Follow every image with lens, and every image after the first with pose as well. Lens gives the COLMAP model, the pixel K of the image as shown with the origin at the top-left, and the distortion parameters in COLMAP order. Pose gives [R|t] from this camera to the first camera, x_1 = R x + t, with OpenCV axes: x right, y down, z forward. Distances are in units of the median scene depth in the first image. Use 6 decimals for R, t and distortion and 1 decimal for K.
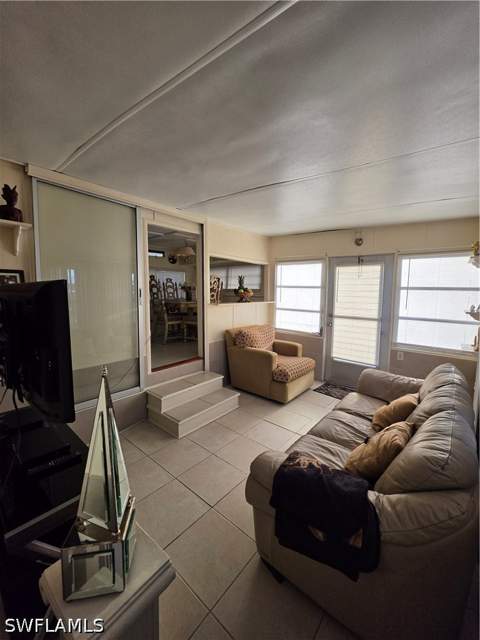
lens RADIAL K [[258.2, 0, 239.8], [0, 258.2, 313.7], [0, 0, 1]] dist [-0.001426, -0.000093]
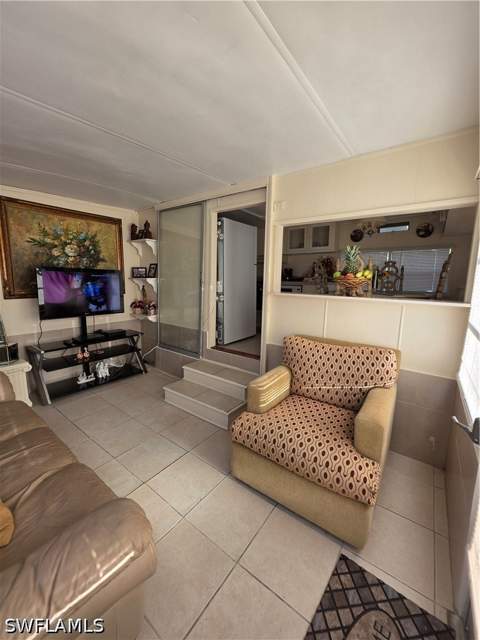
lens RADIAL K [[258.2, 0, 239.8], [0, 258.2, 313.7], [0, 0, 1]] dist [-0.001426, -0.000093]
pose [[0.051831, 0.126143, -0.990657, 0.530054], [-0.109024, 0.986776, 0.119945, -0.047367], [0.992687, 0.101789, 0.064898, 0.734206]]
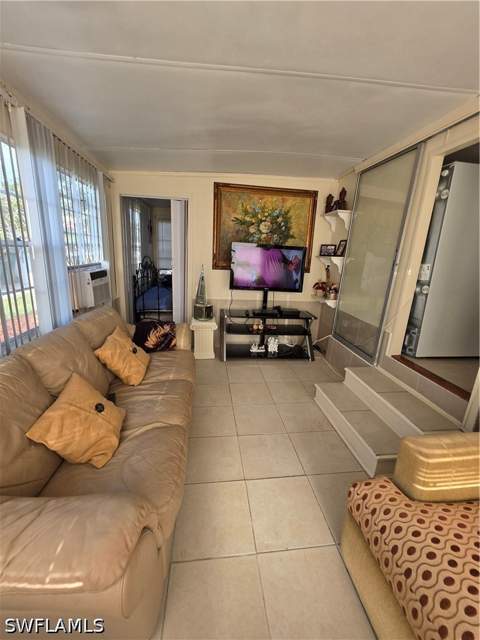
lens RADIAL K [[258.2, 0, 239.8], [0, 258.2, 313.7], [0, 0, 1]] dist [-0.001426, -0.000093]
pose [[-0.684118, 0.123434, -0.718851, 0.390691], [-0.126368, 0.950612, 0.283492, -0.048706], [0.718341, 0.284782, -0.634733, 0.801607]]
